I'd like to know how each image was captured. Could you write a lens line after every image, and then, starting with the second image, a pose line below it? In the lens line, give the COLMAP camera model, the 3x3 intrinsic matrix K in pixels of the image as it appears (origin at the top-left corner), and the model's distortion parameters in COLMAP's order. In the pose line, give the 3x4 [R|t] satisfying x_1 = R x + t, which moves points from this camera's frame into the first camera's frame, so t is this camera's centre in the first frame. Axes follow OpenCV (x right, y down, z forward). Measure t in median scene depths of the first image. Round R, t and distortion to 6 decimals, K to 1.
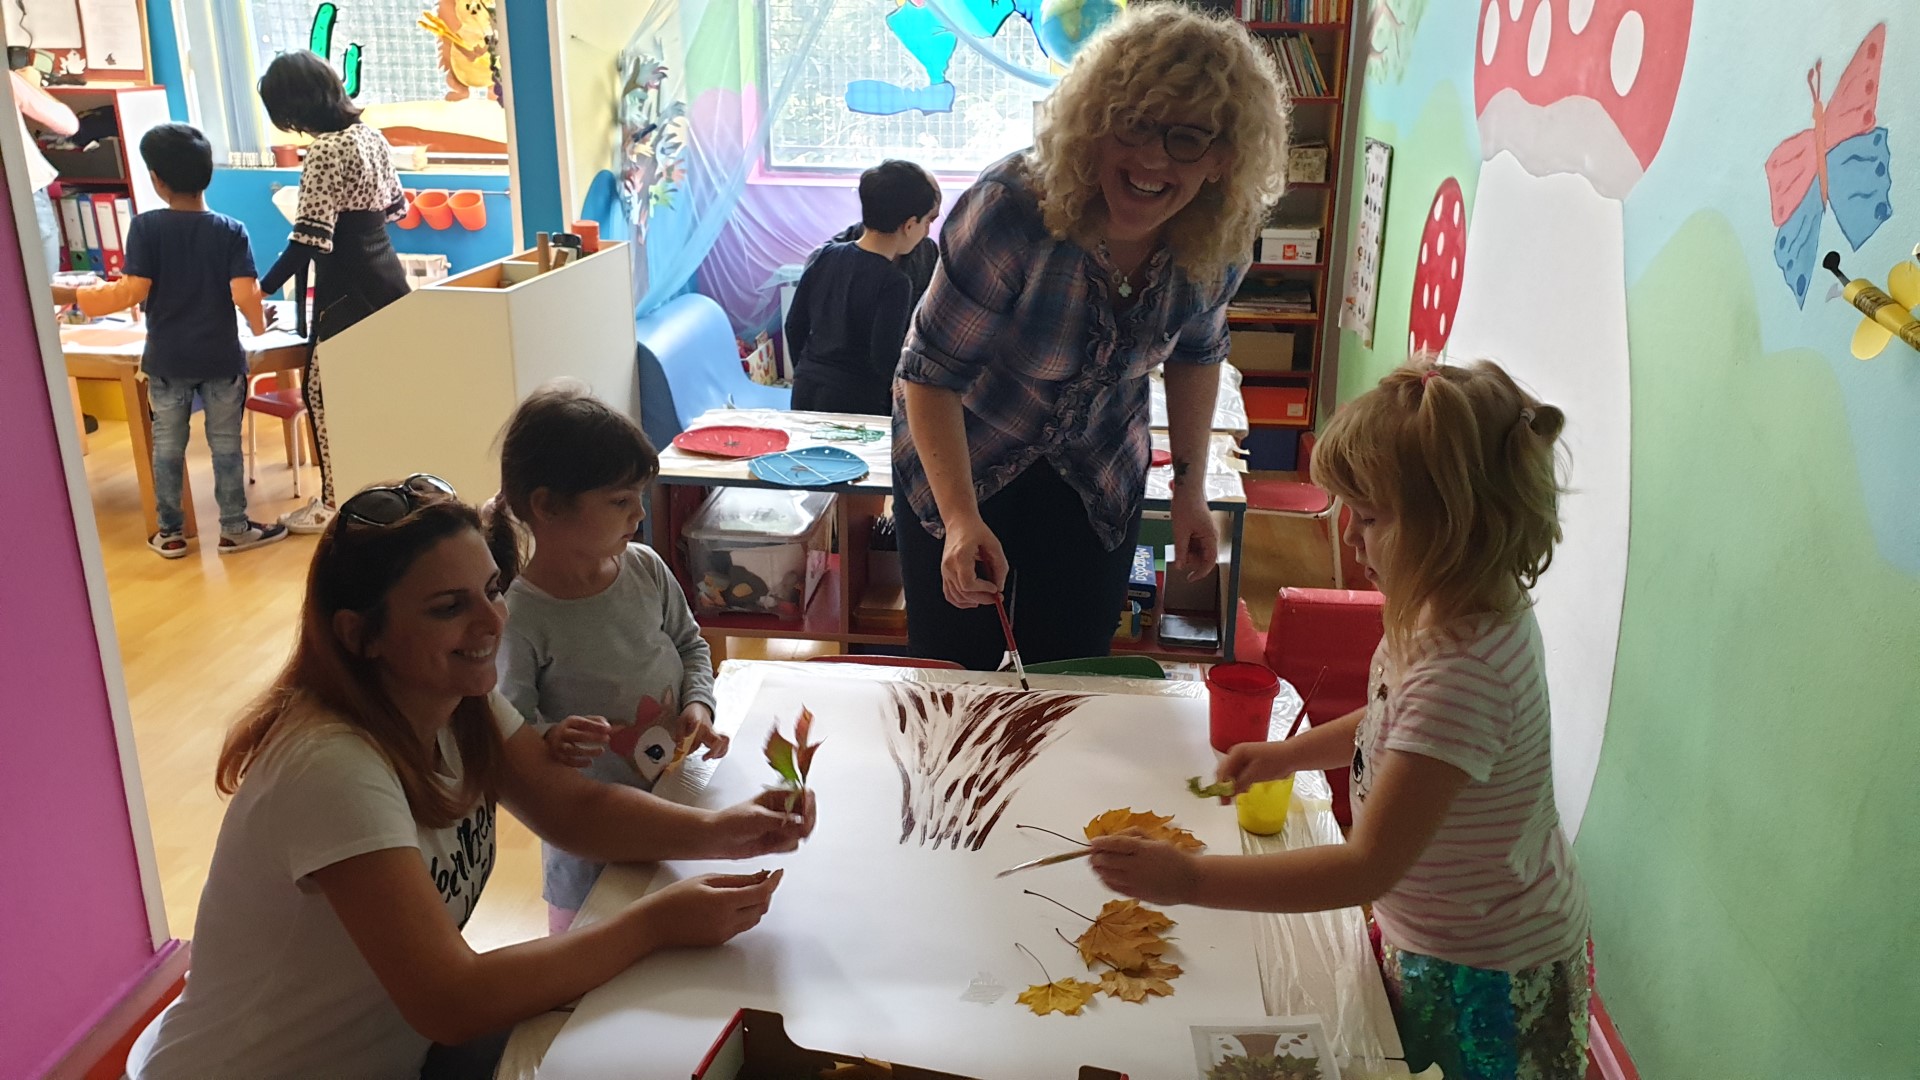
lens RADIAL K [[1402.9, 0, 962.5], [0, 1402.9, 541.3], [0, 0, 1]] dist [0.009166, 0.000806]
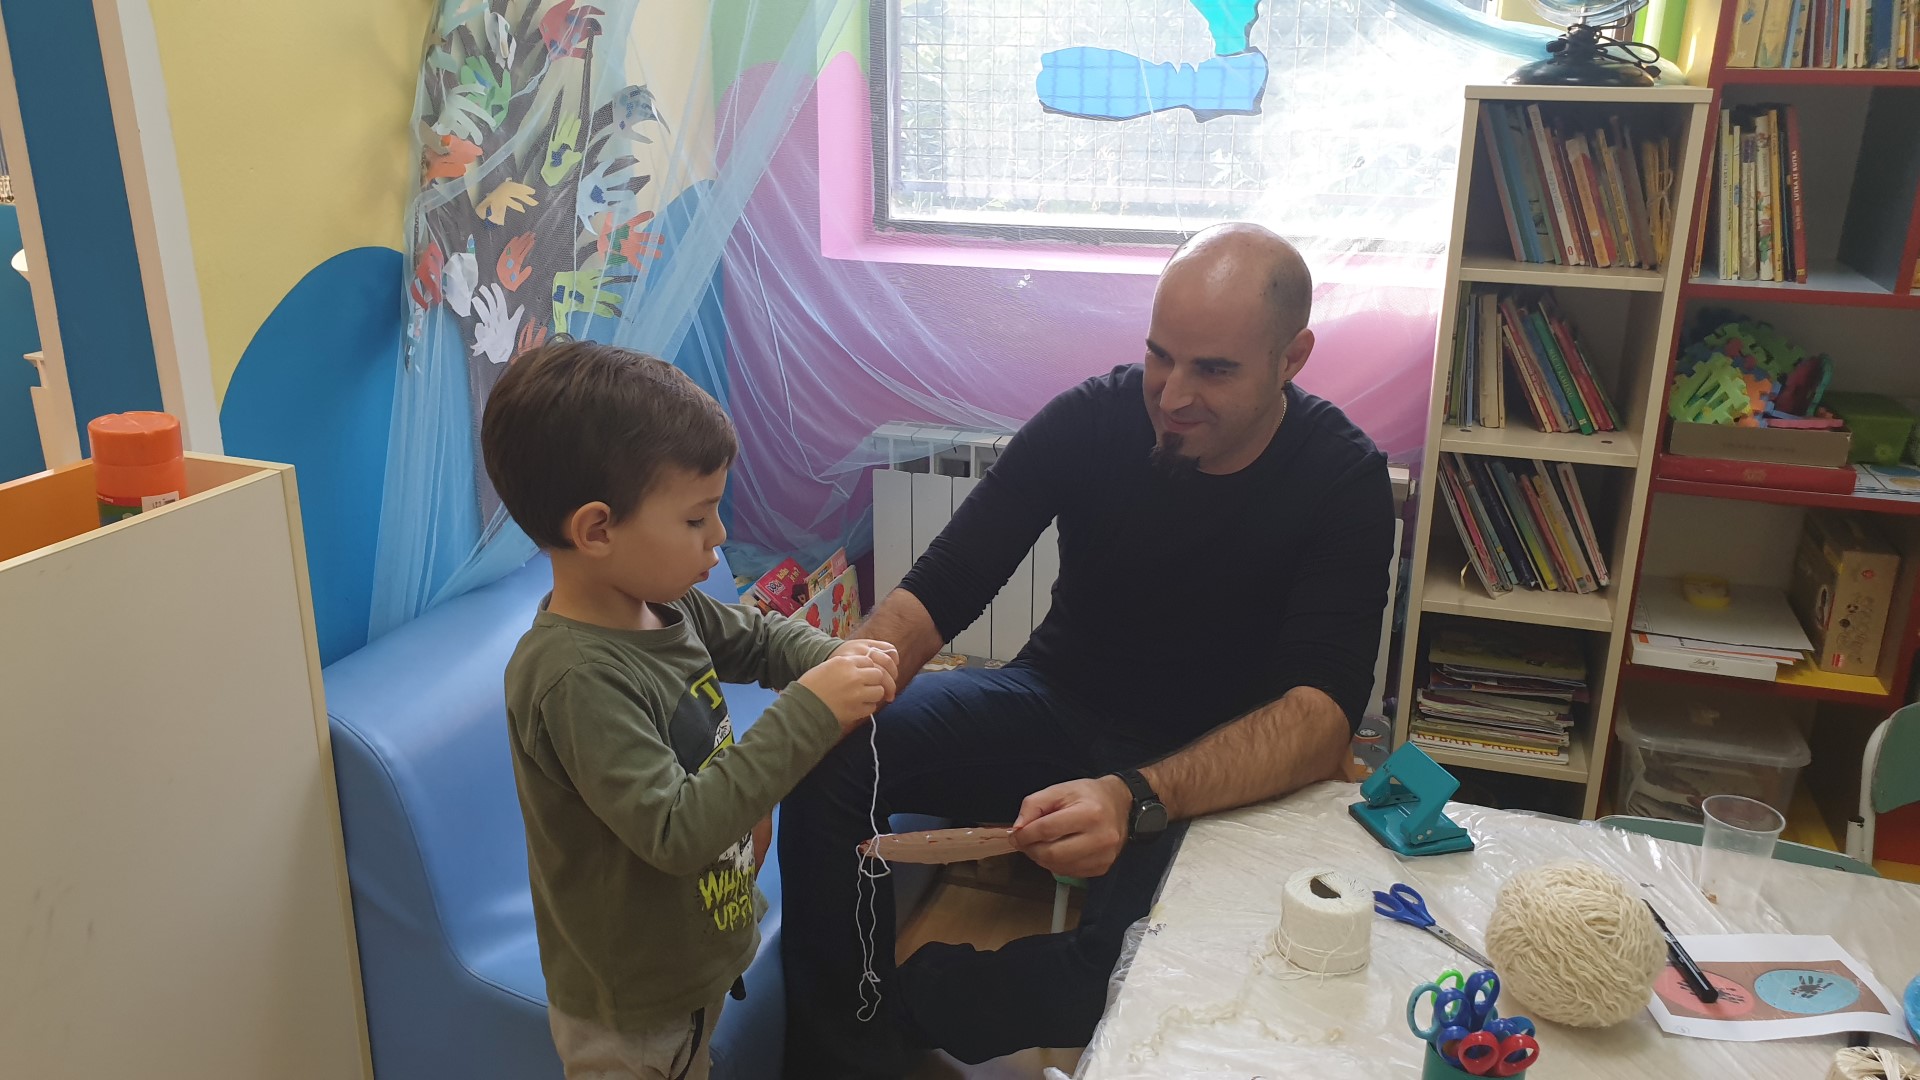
lens RADIAL K [[1402.9, 0, 954.8], [0, 1402.9, 540.0], [0, 0, 1]] dist [0.009166, 0.000806]
pose [[0.975152, 0.066323, -0.211375, 0.002614], [-0.068009, 0.997684, -0.000707, -0.162715], [0.210838, 0.015065, 0.977405, 0.543505]]
